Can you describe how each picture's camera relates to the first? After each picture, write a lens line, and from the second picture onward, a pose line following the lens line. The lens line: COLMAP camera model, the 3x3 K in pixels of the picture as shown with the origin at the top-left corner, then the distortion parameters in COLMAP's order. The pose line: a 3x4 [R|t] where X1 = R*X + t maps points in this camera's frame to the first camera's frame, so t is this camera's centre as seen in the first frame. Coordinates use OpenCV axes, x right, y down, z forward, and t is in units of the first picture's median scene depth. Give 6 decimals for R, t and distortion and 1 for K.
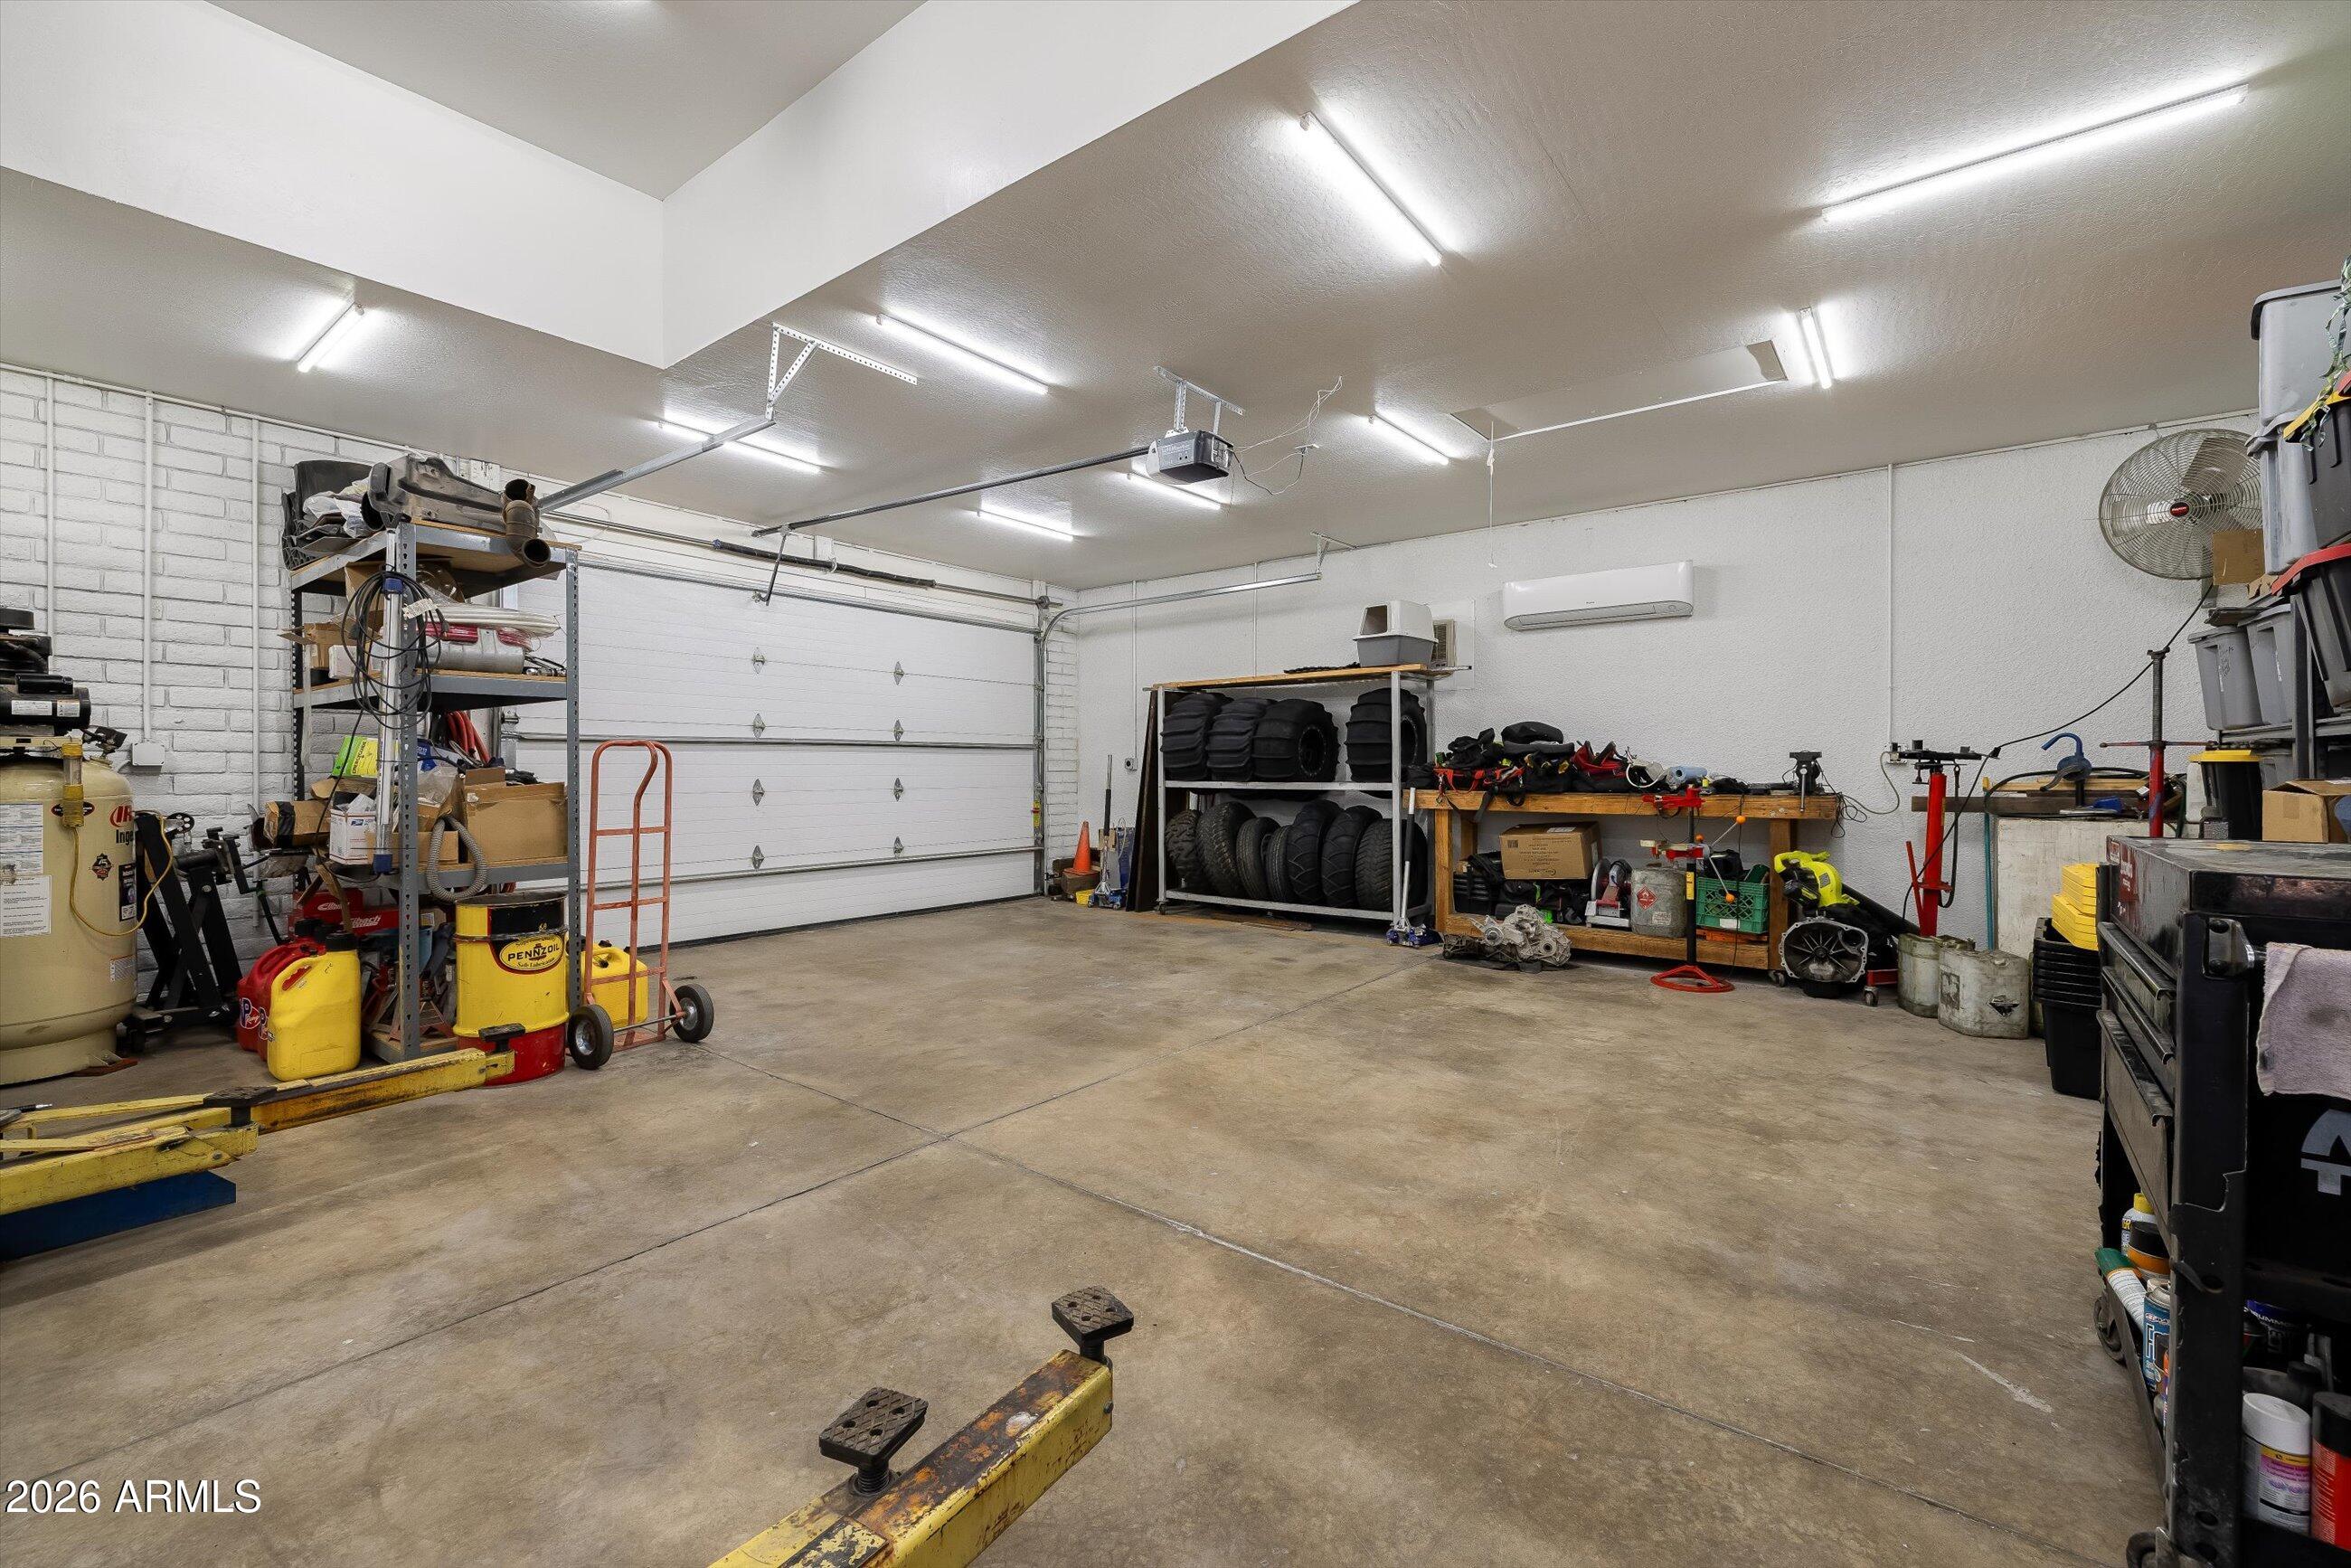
lens RADIAL K [[965.2, 0, 1172.9], [0, 965.2, 768.2], [0, 0, 1]] dist [-0.004399, -0.000396]
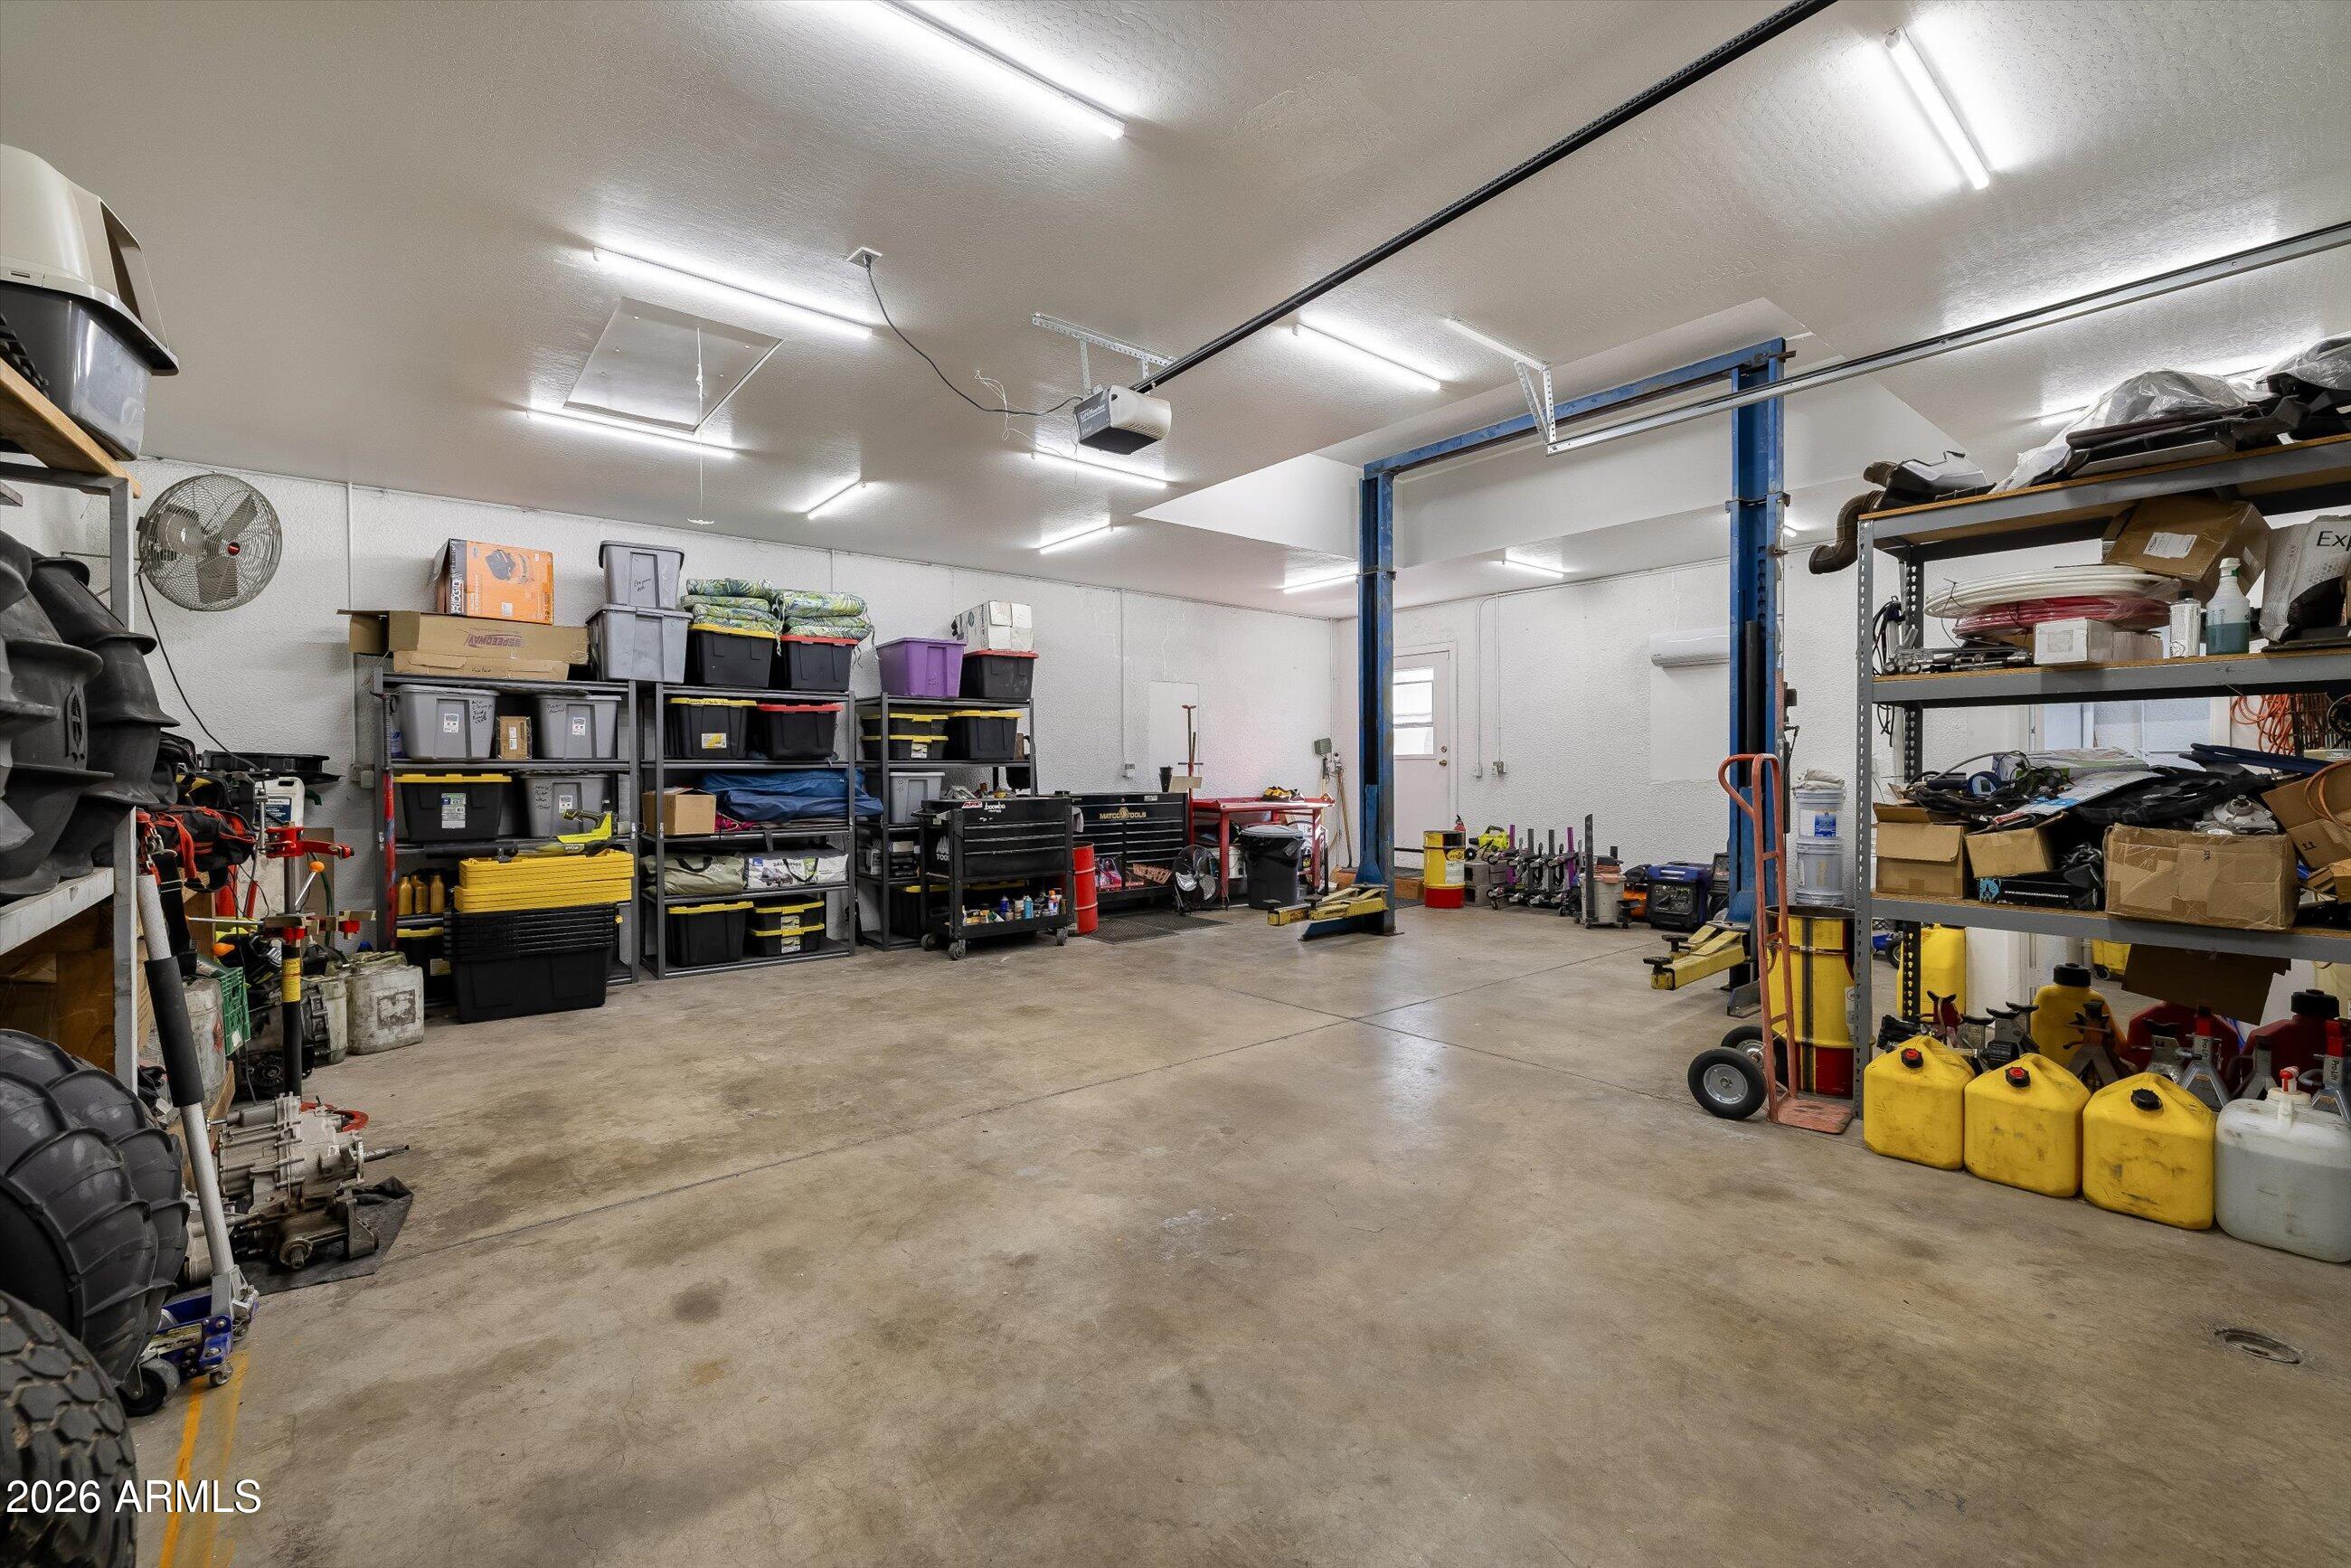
lens RADIAL K [[965.2, 0, 1176.5], [0, 965.2, 771.4], [0, 0, 1]] dist [-0.004399, -0.000396]
pose [[-0.975701, 0.005037, 0.219050, -0.233978], [0.007539, 0.999916, 0.010585, -0.026698], [-0.218979, 0.011979, -0.975656, 2.009445]]
